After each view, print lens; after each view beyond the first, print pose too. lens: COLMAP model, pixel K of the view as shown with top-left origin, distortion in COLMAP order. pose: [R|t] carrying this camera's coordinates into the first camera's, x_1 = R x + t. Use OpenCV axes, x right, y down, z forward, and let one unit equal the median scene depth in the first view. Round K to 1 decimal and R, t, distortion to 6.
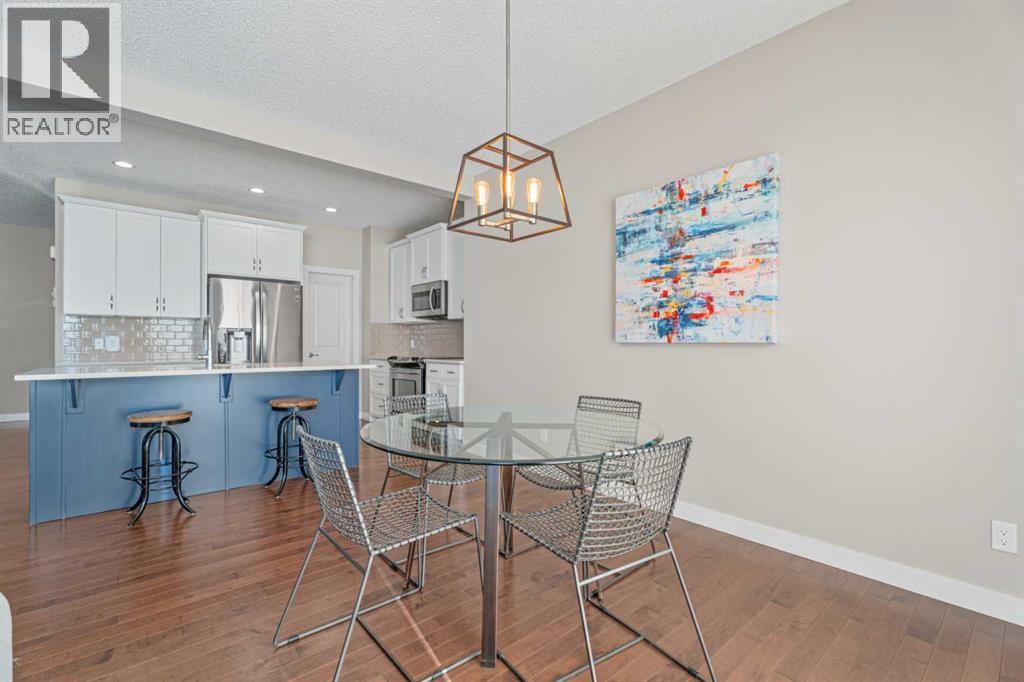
lens RADIAL K [[452.9, 0, 505.6], [0, 452.9, 343.8], [0, 0, 1]] dist [-0.005739, 0.001681]
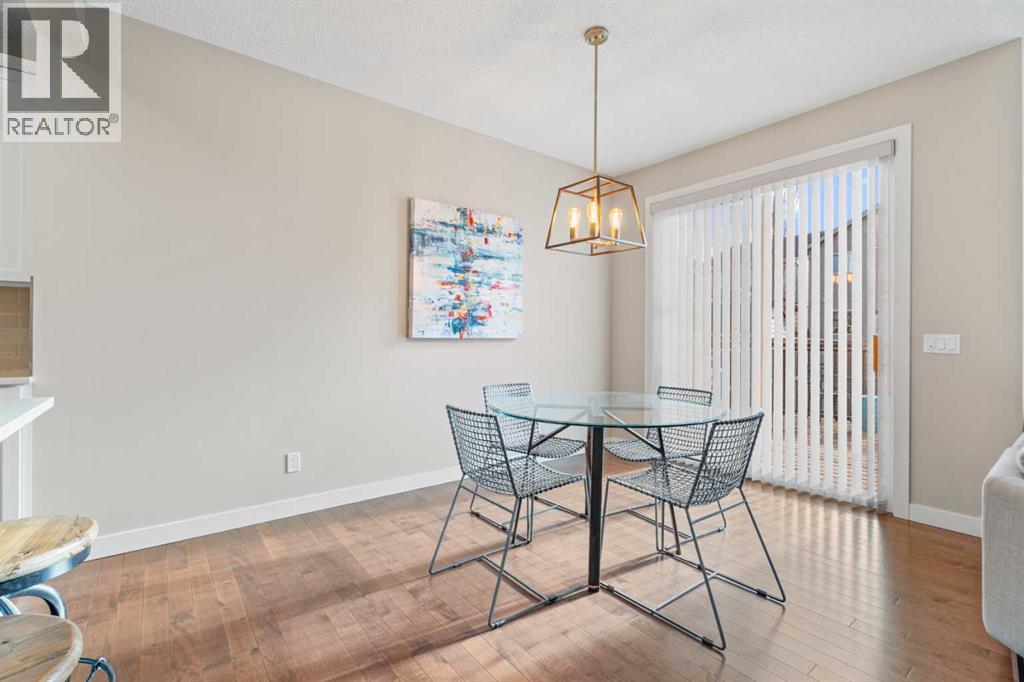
lens RADIAL K [[452.9, 0, 508.3], [0, 452.9, 337.5], [0, 0, 1]] dist [-0.005739, 0.001681]
pose [[0.053774, -0.004547, 0.998543, -0.806241], [-0.003606, 0.999982, 0.004748, -0.009680], [-0.998547, -0.003856, 0.053757, 0.762039]]
